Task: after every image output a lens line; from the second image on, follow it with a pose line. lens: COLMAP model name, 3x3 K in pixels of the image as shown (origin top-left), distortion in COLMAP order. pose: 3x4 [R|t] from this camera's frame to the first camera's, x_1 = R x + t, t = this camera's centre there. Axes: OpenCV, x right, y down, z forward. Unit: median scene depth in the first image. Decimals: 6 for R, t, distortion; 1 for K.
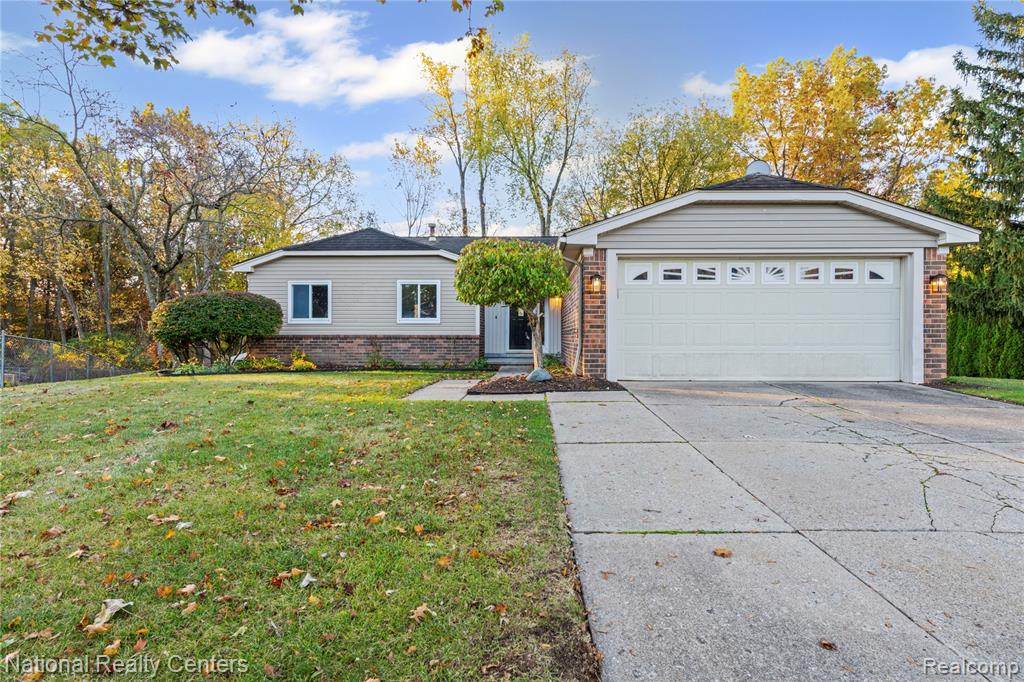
lens RADIAL K [[535.2, 0, 512.6], [0, 535.2, 341.8], [0, 0, 1]] dist [0.006027, 0.001734]
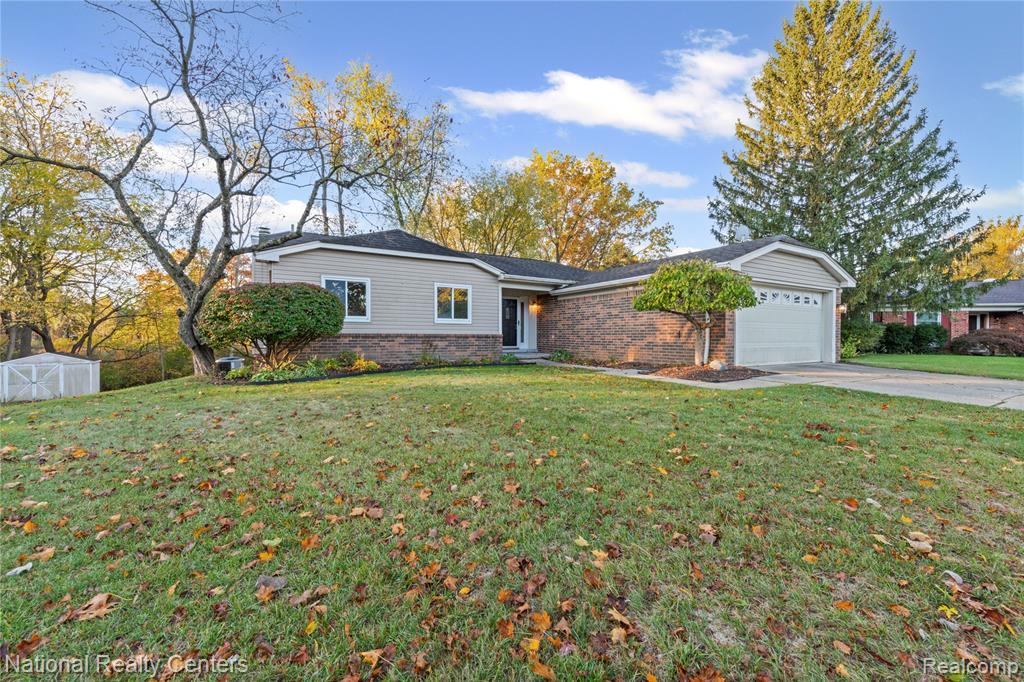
lens RADIAL K [[410.5, 0, 511.4], [0, 410.5, 343.3], [0, 0, 1]] dist [0.020750, -0.000173]
pose [[0.844656, -0.008121, 0.535248, -0.529159], [0.002562, 0.999935, 0.011127, -0.002967], [-0.535303, -0.008027, 0.844622, 0.221992]]
